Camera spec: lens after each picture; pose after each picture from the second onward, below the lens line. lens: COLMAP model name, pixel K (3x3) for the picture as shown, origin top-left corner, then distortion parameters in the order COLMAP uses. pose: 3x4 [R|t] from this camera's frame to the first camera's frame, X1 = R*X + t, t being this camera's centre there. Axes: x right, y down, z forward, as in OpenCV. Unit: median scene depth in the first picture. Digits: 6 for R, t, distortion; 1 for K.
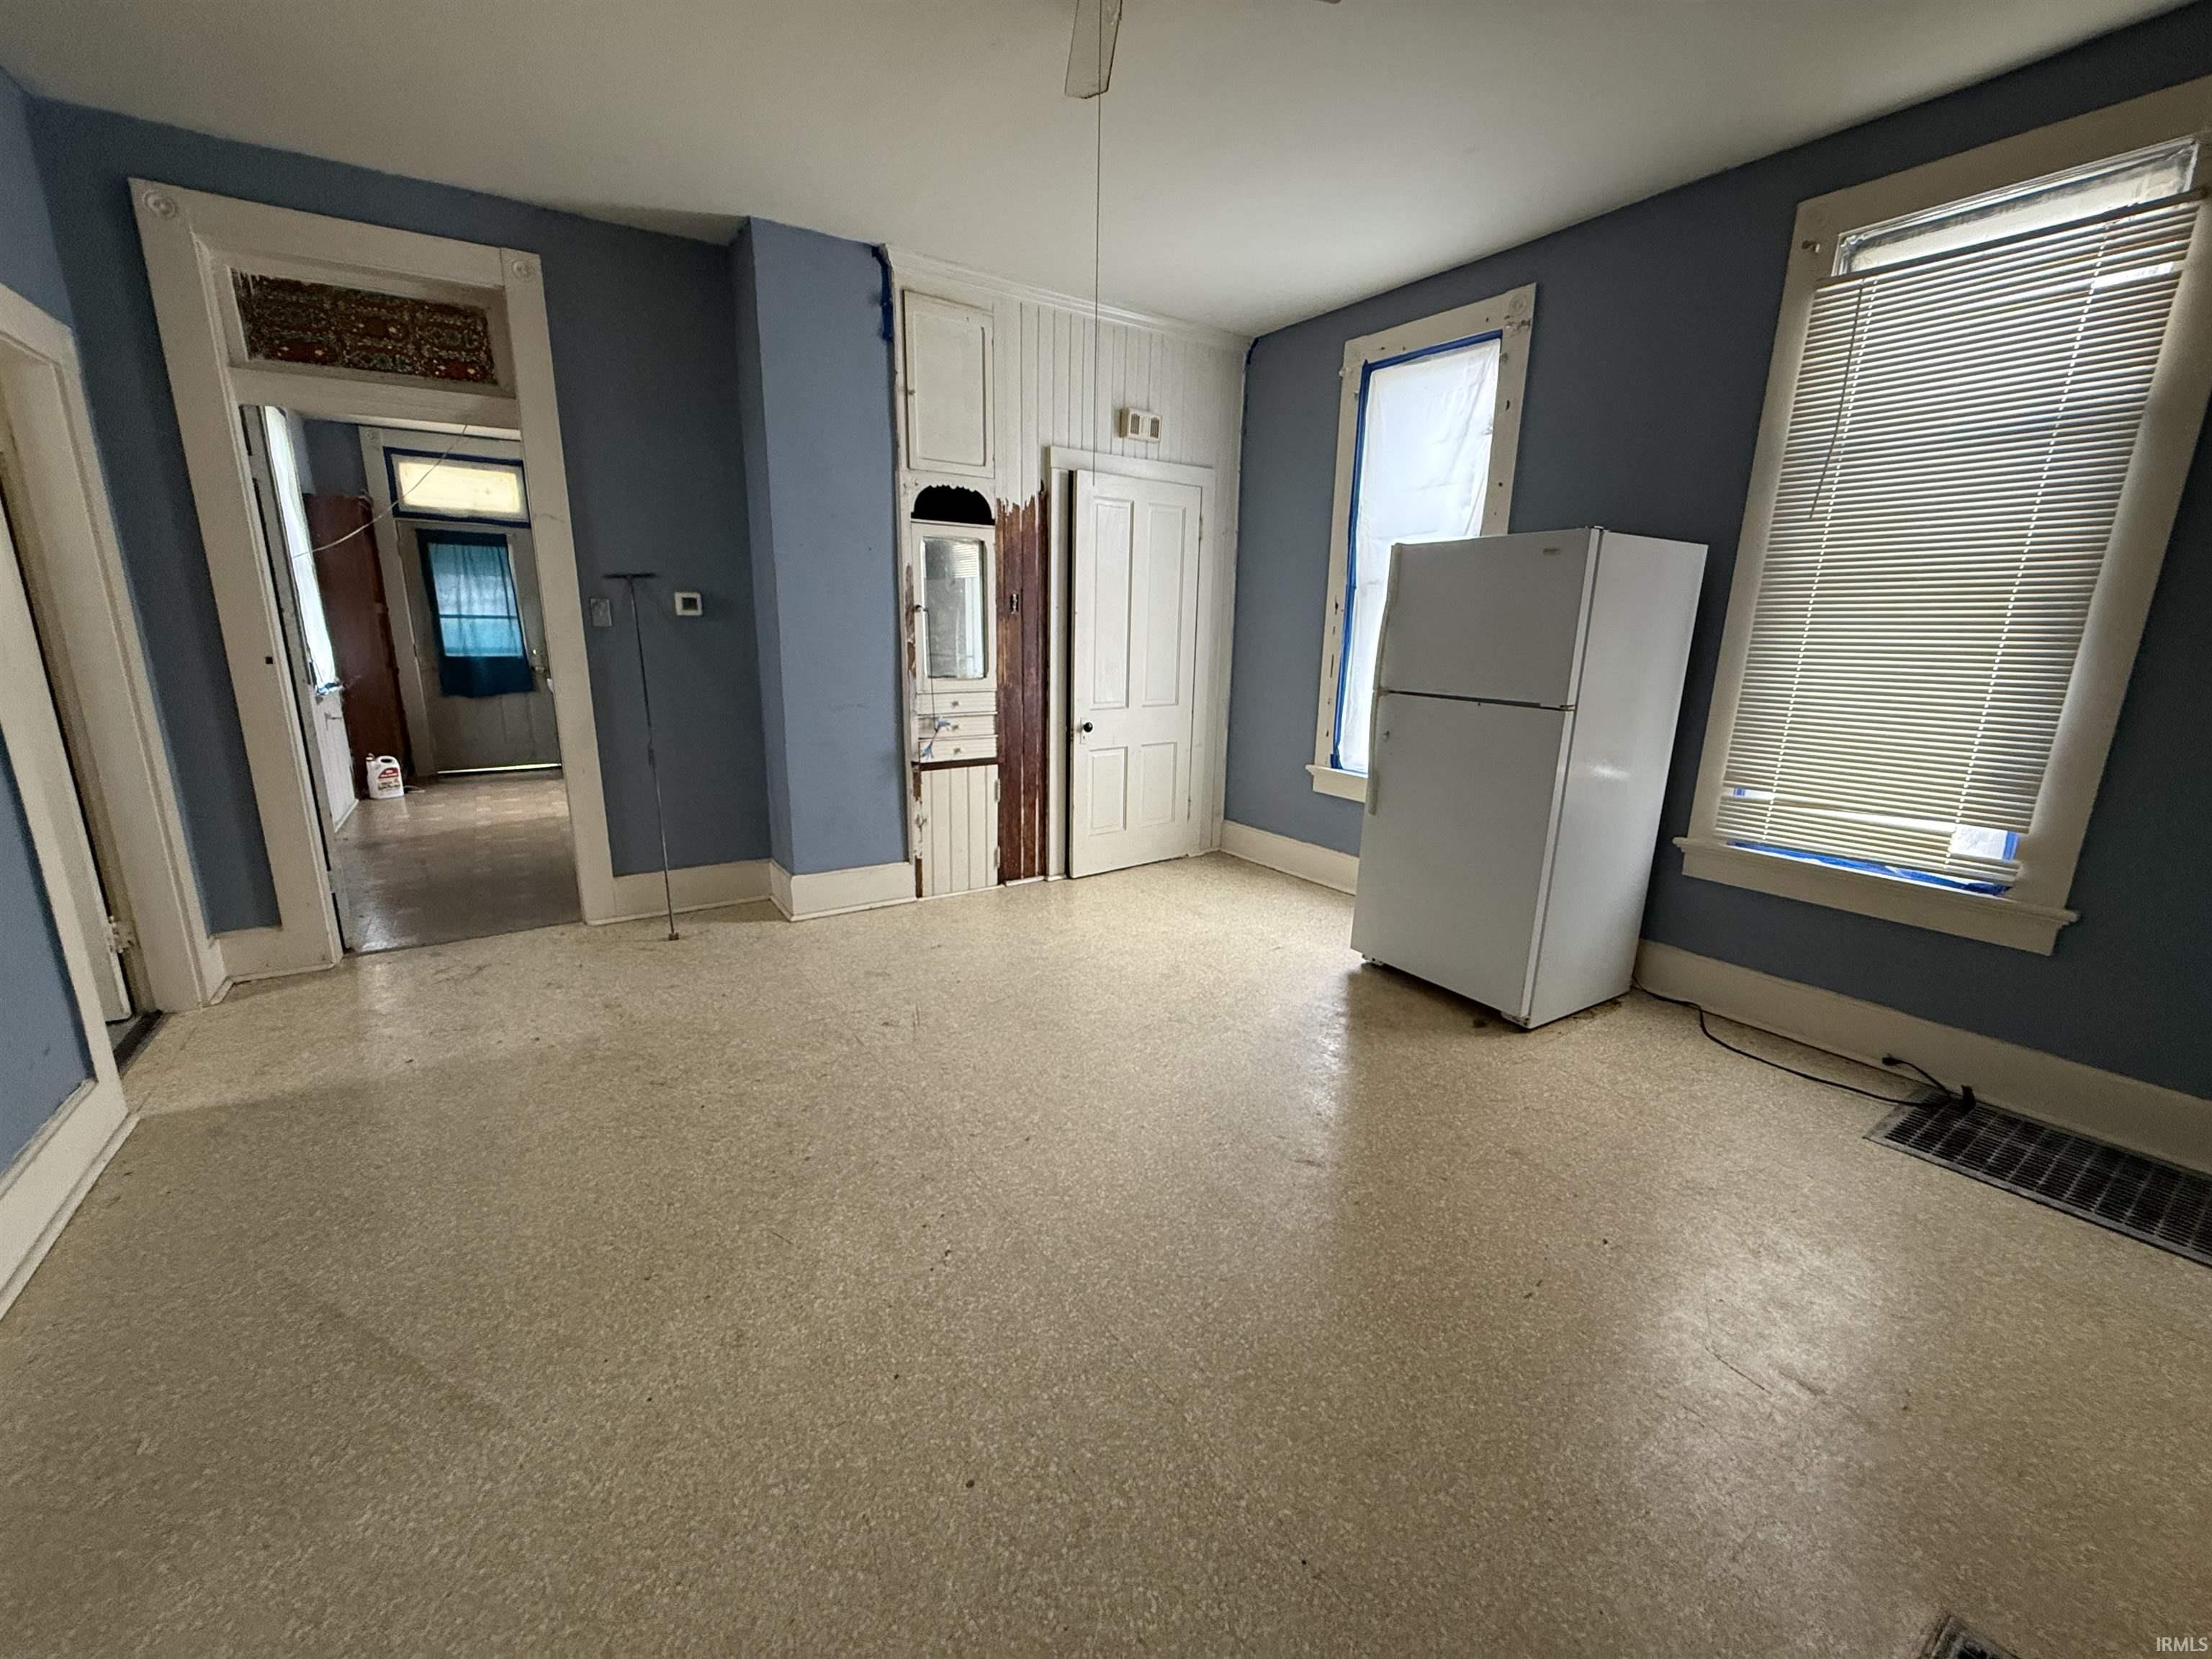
lens RADIAL K [[875.4, 0, 1097.0], [0, 875.4, 830.4], [0, 0, 1]] dist [0.001319, -0.000374]
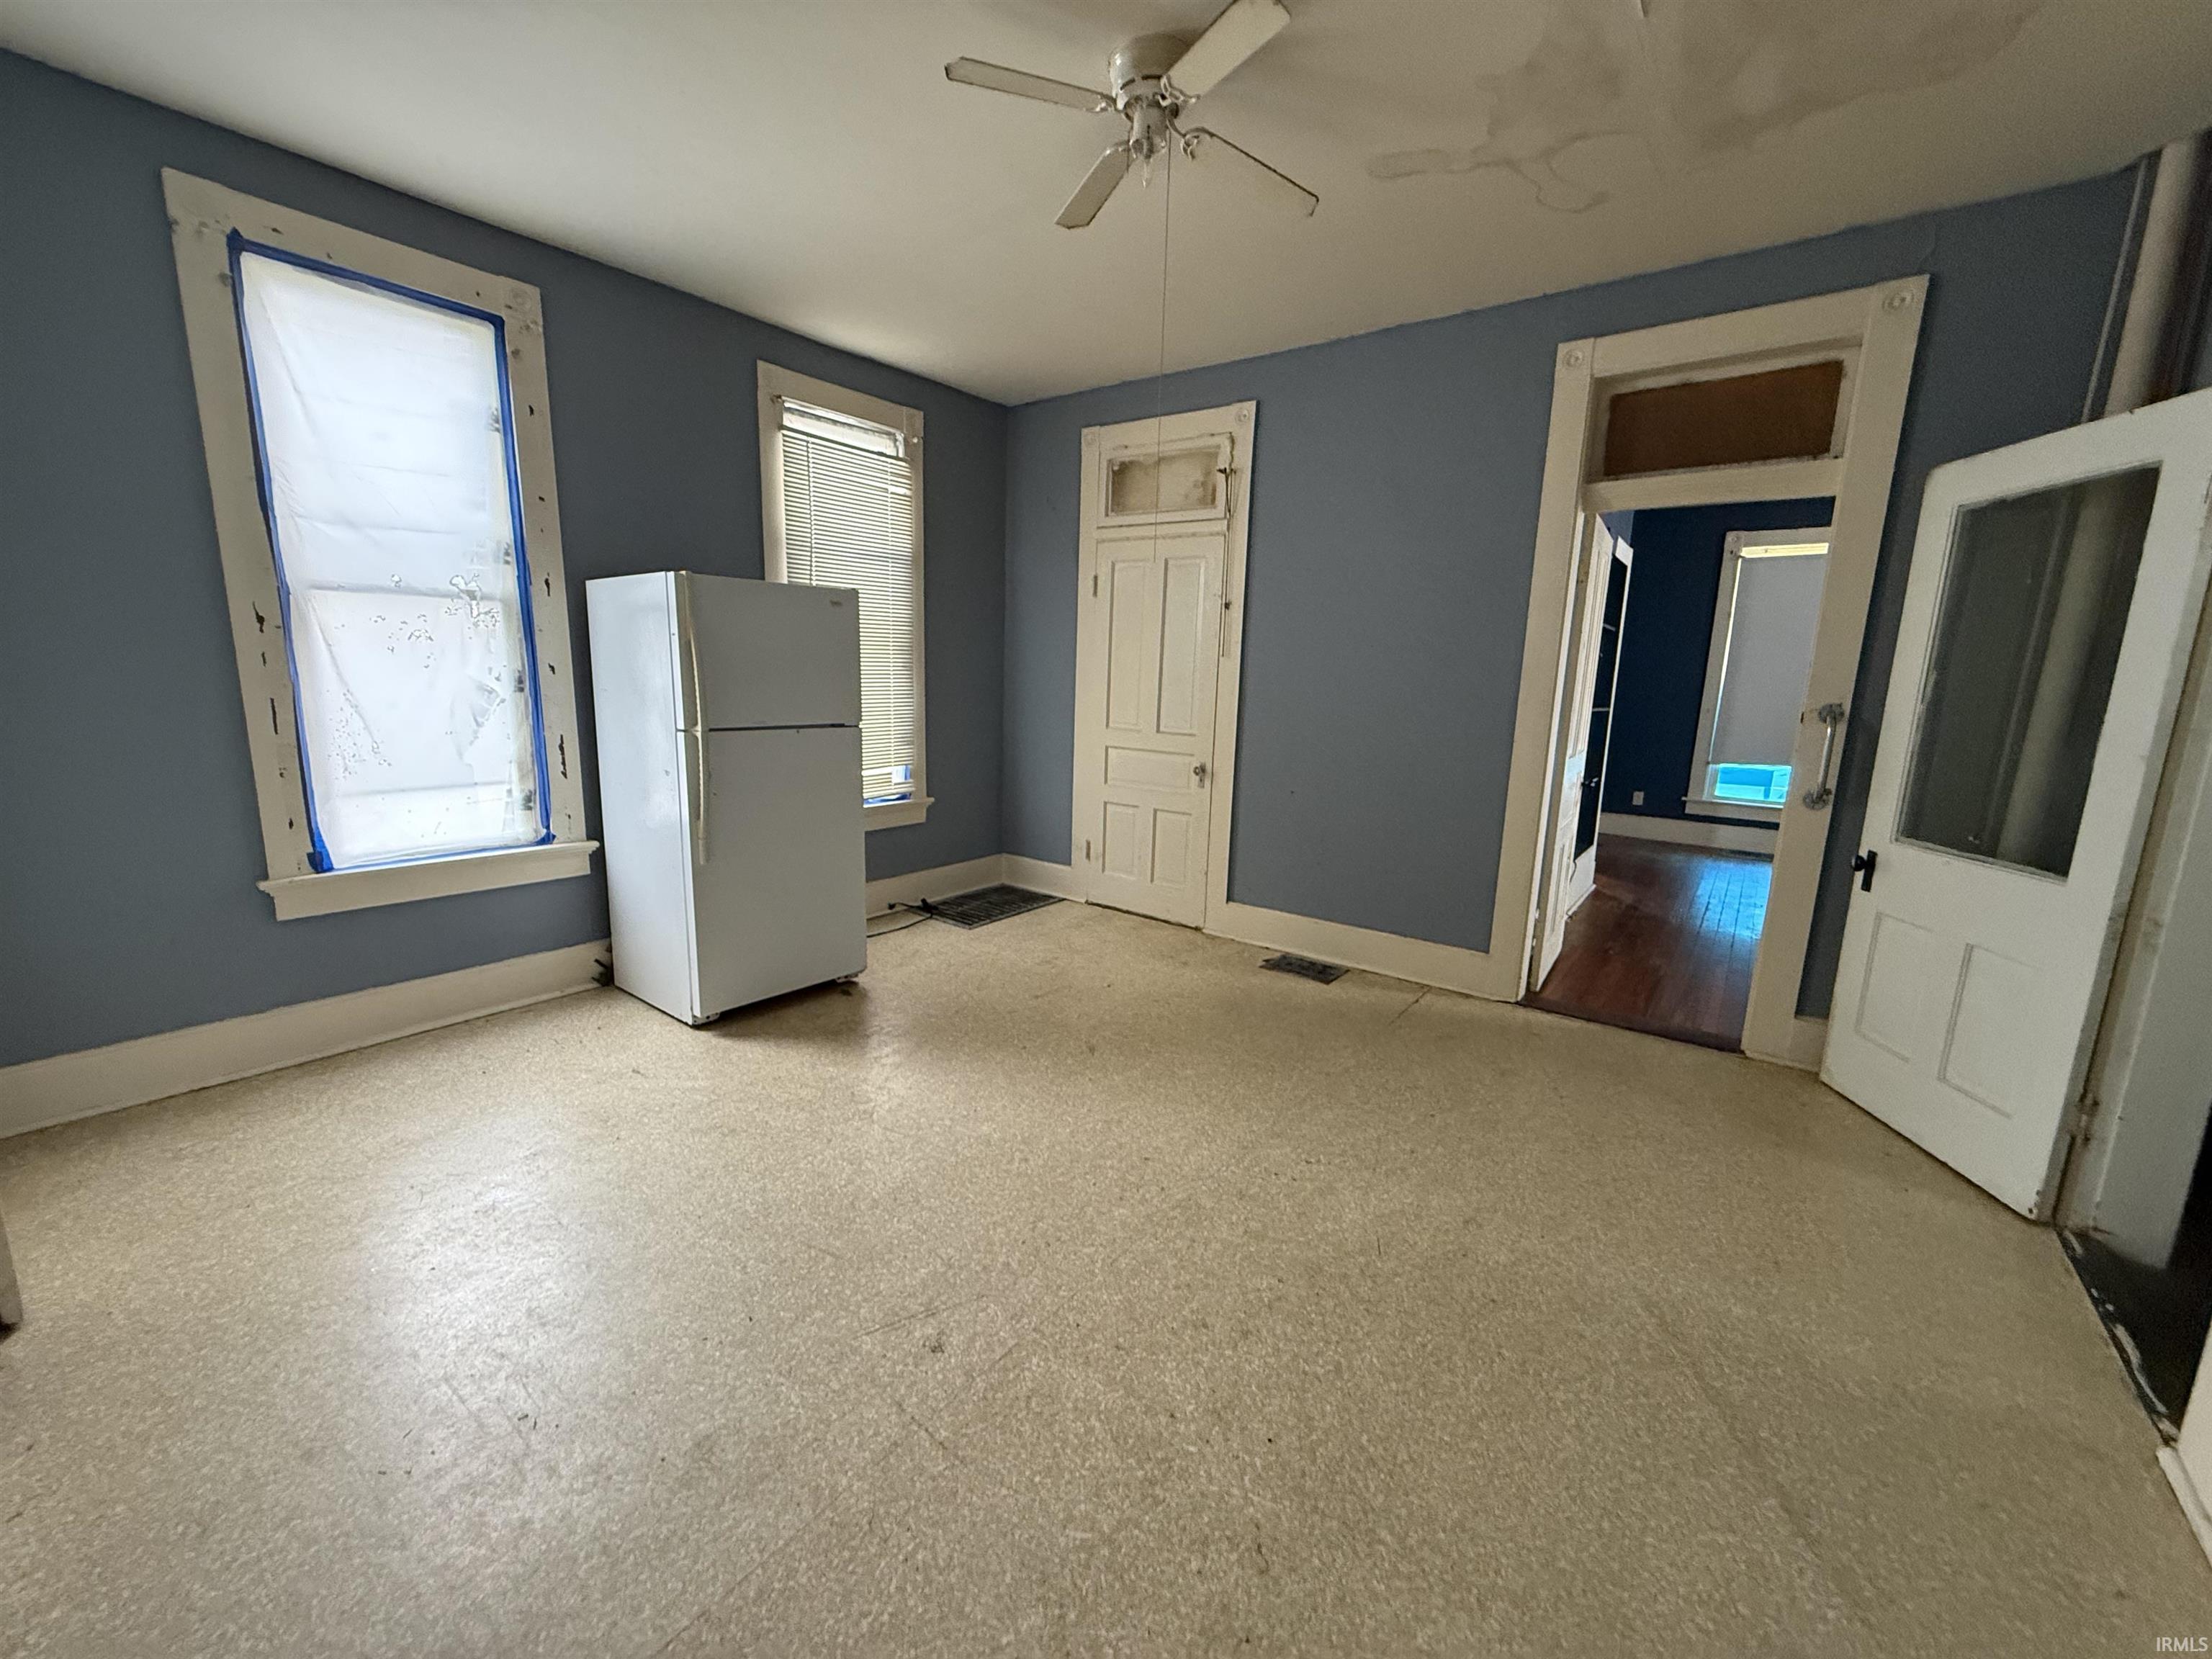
lens RADIAL K [[875.4, 0, 1097.0], [0, 875.4, 830.4], [0, 0, 1]] dist [0.001319, -0.000374]
pose [[-0.315943, -0.196554, 0.928195, -0.857987], [0.189525, 0.945514, 0.264733, -0.279506], [-0.929656, 0.259557, -0.261477, 1.094447]]
